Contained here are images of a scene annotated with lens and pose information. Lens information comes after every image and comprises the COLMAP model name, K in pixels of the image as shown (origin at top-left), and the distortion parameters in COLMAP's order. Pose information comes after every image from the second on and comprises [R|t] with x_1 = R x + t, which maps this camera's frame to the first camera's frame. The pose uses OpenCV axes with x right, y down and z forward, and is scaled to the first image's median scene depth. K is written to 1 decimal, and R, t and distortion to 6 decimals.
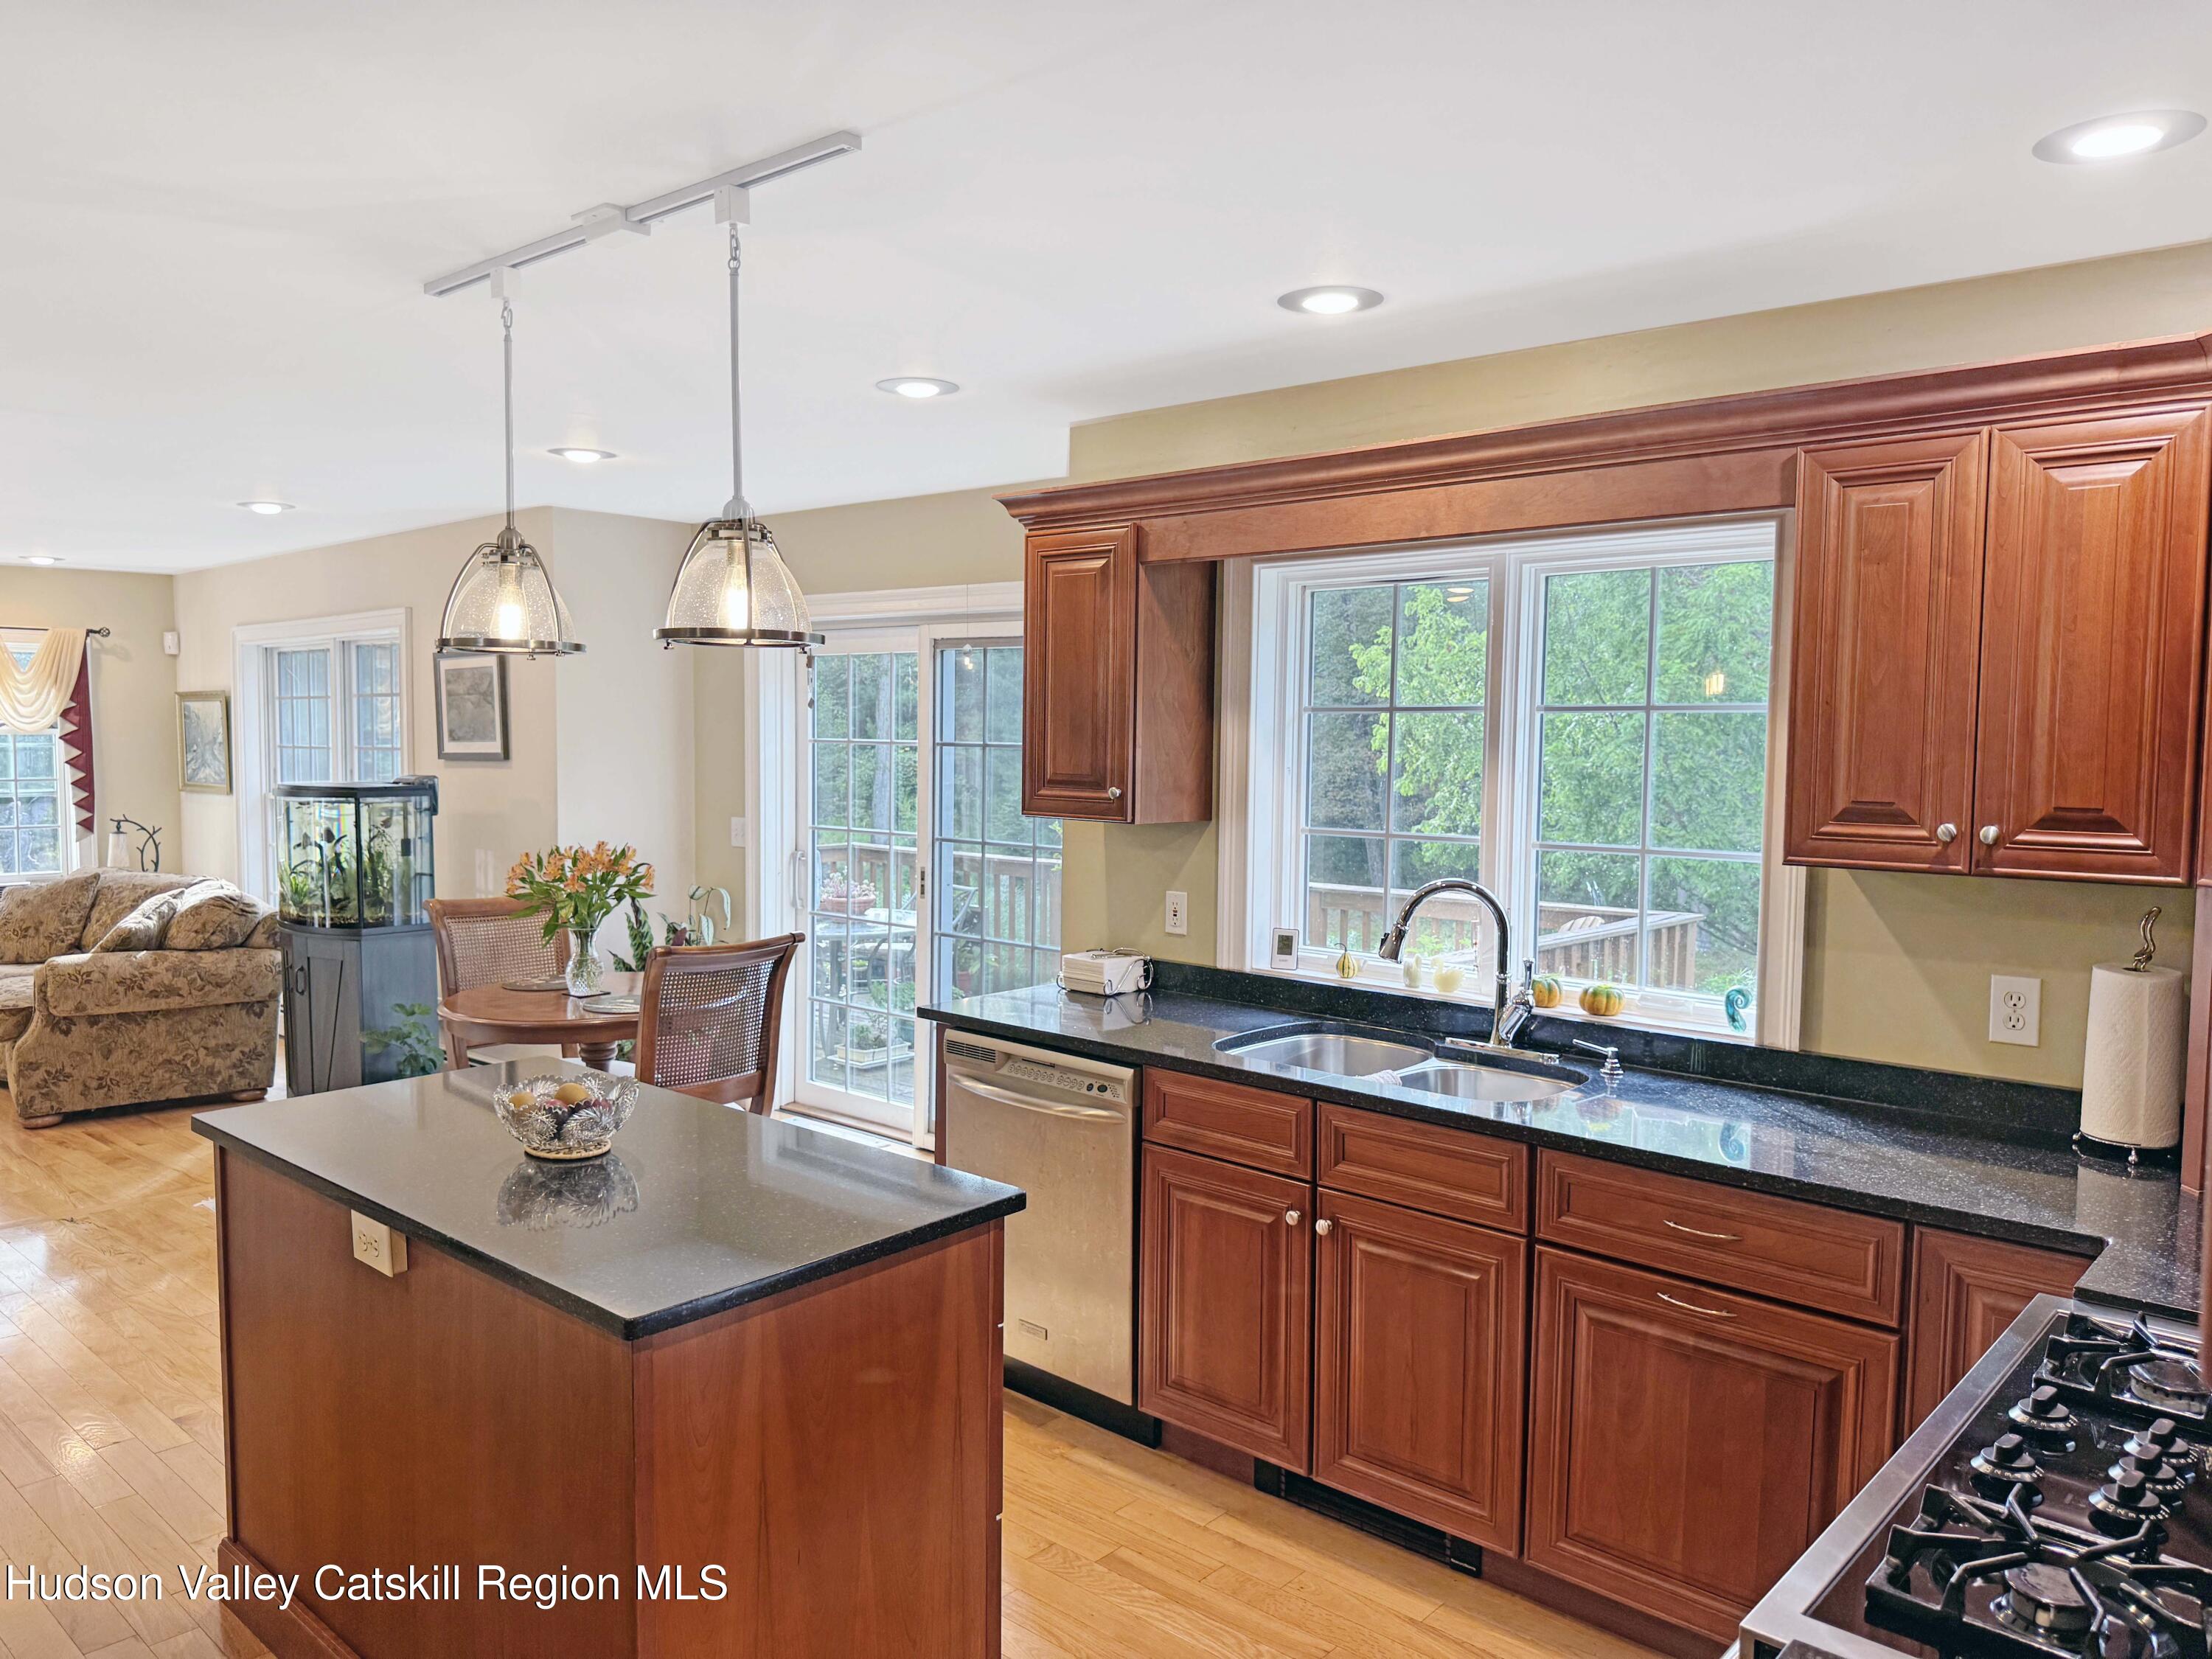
lens RADIAL K [[1531.1, 0, 1106.0], [0, 1531.1, 829.5], [0, 0, 1]] dist [0.092340, -0.133986]
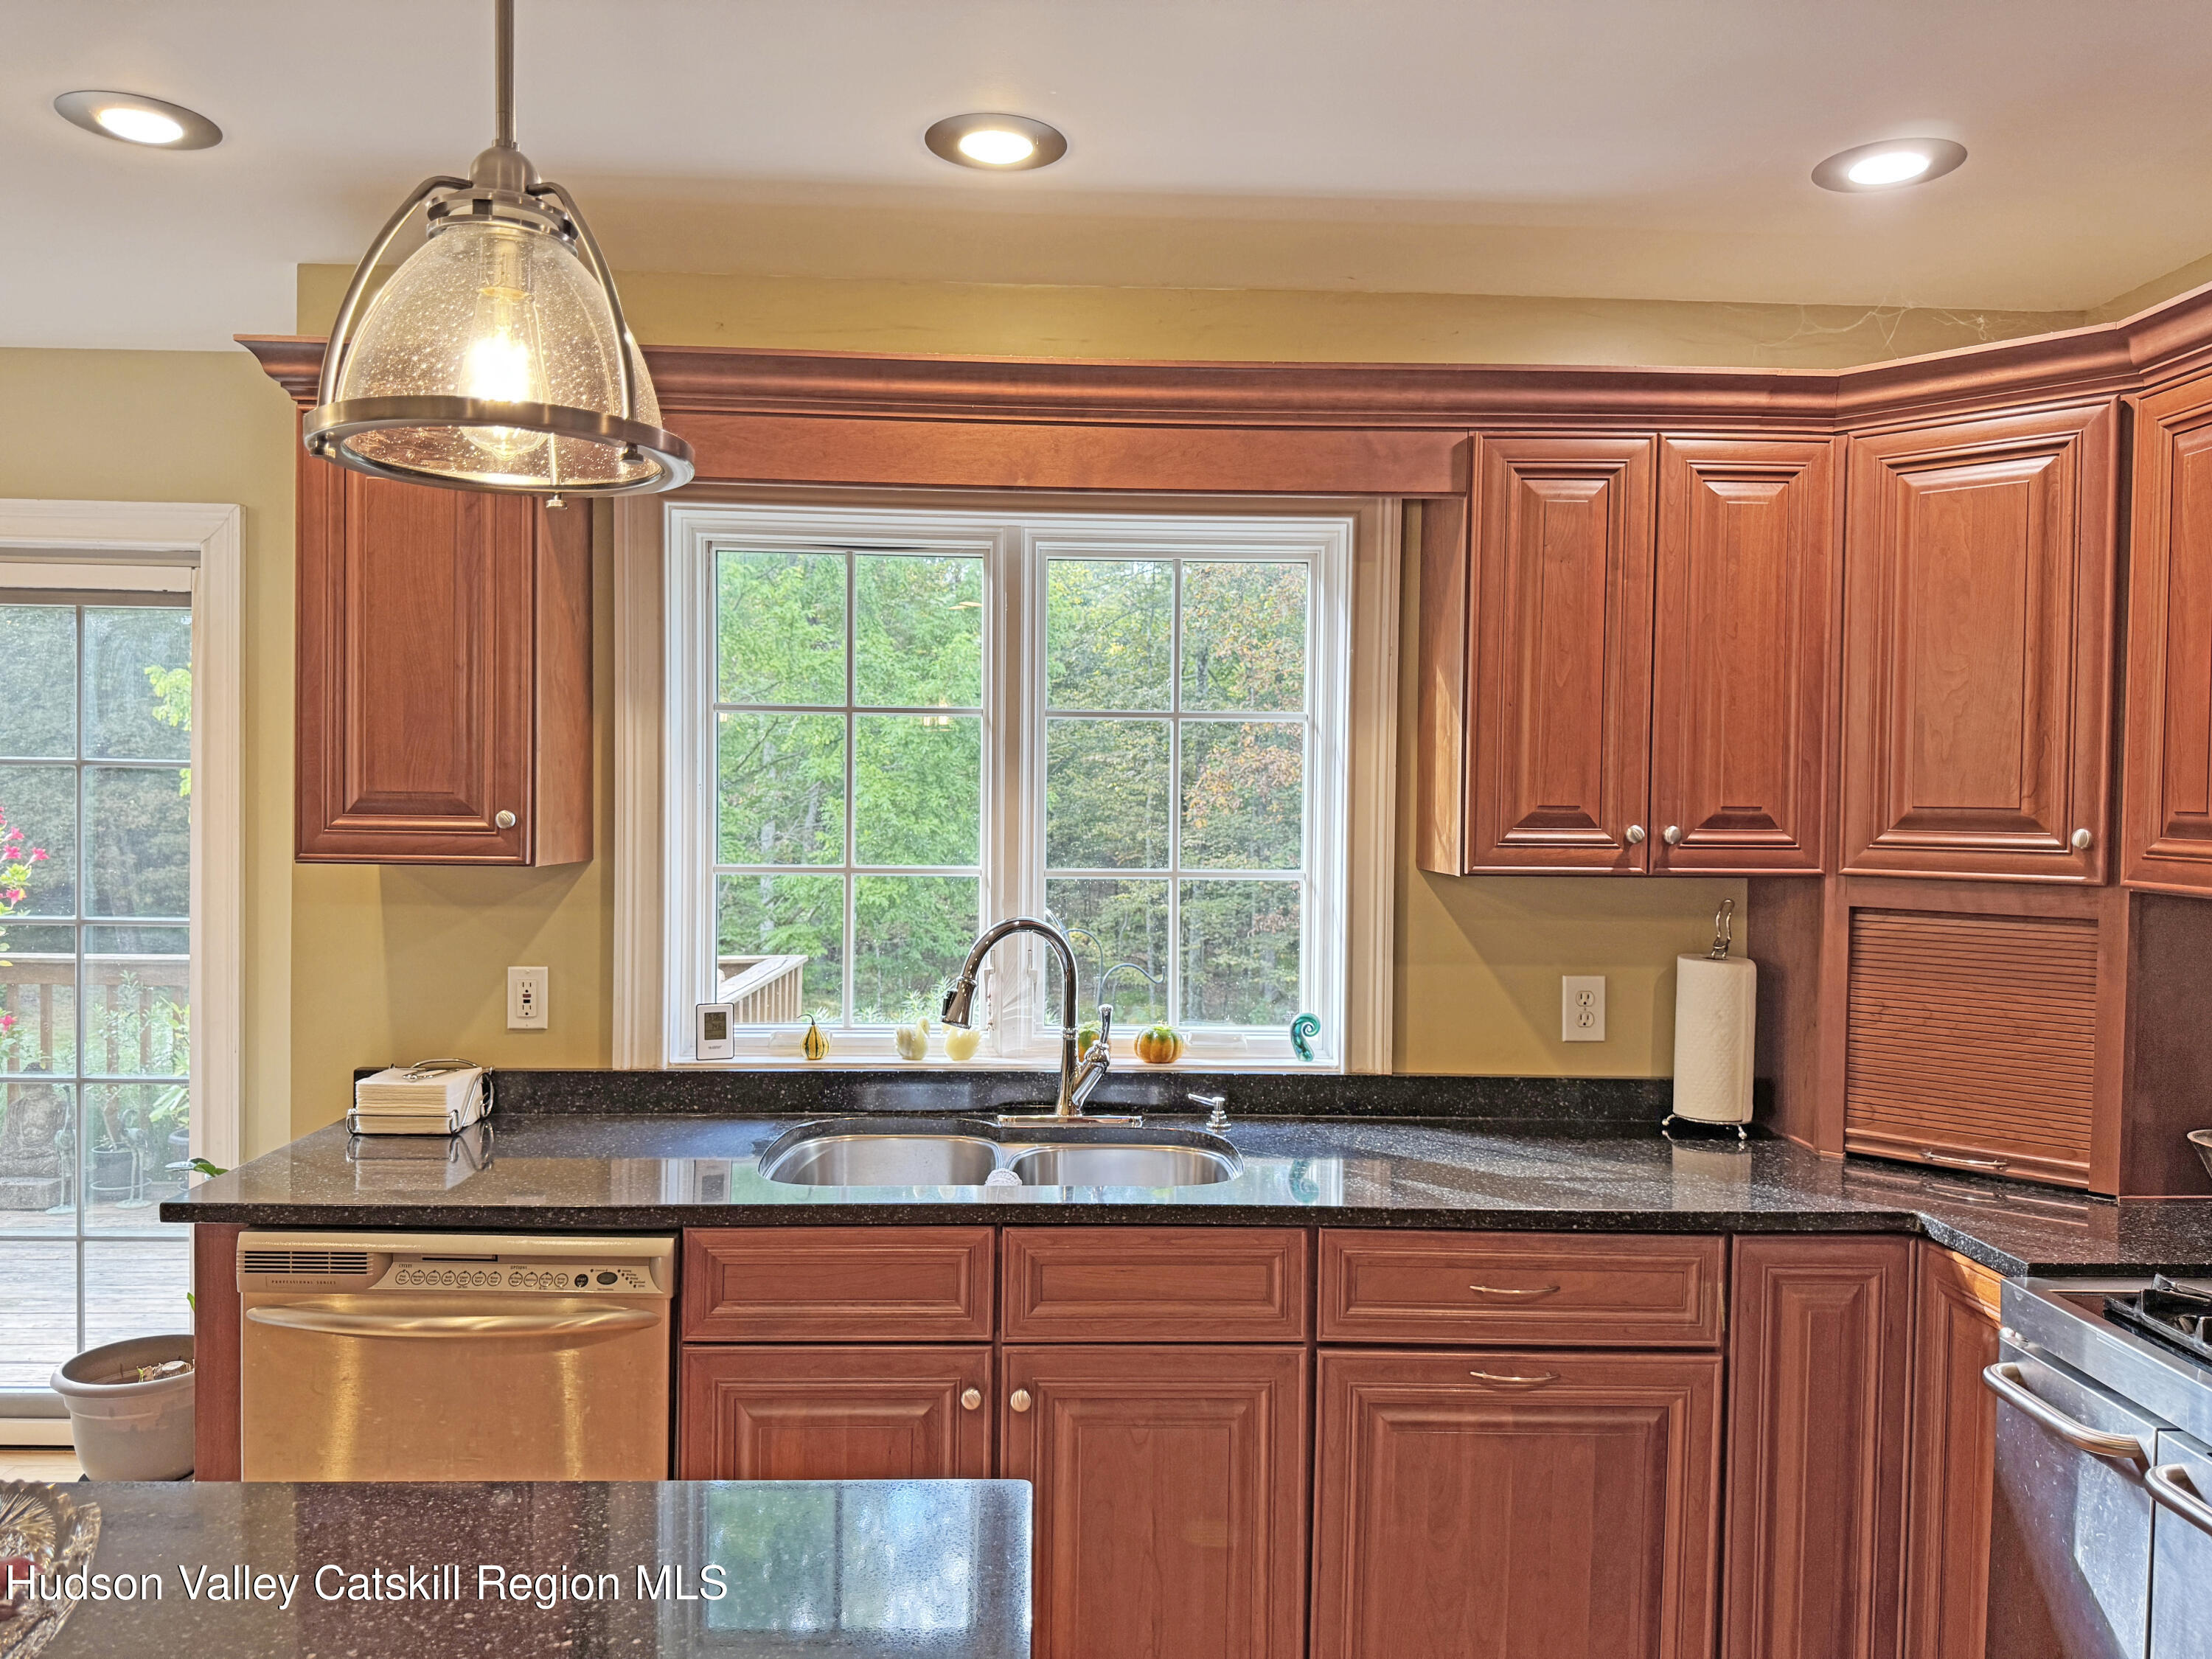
lens RADIAL K [[1531.1, 0, 1106.0], [0, 1531.1, 829.5], [0, 0, 1]] dist [0.092340, -0.133986]
pose [[0.726430, -0.017753, 0.687011, -0.325302], [0.039870, 0.999071, -0.016340, 0.001509], [-0.686083, 0.039261, 0.726463, 0.425950]]
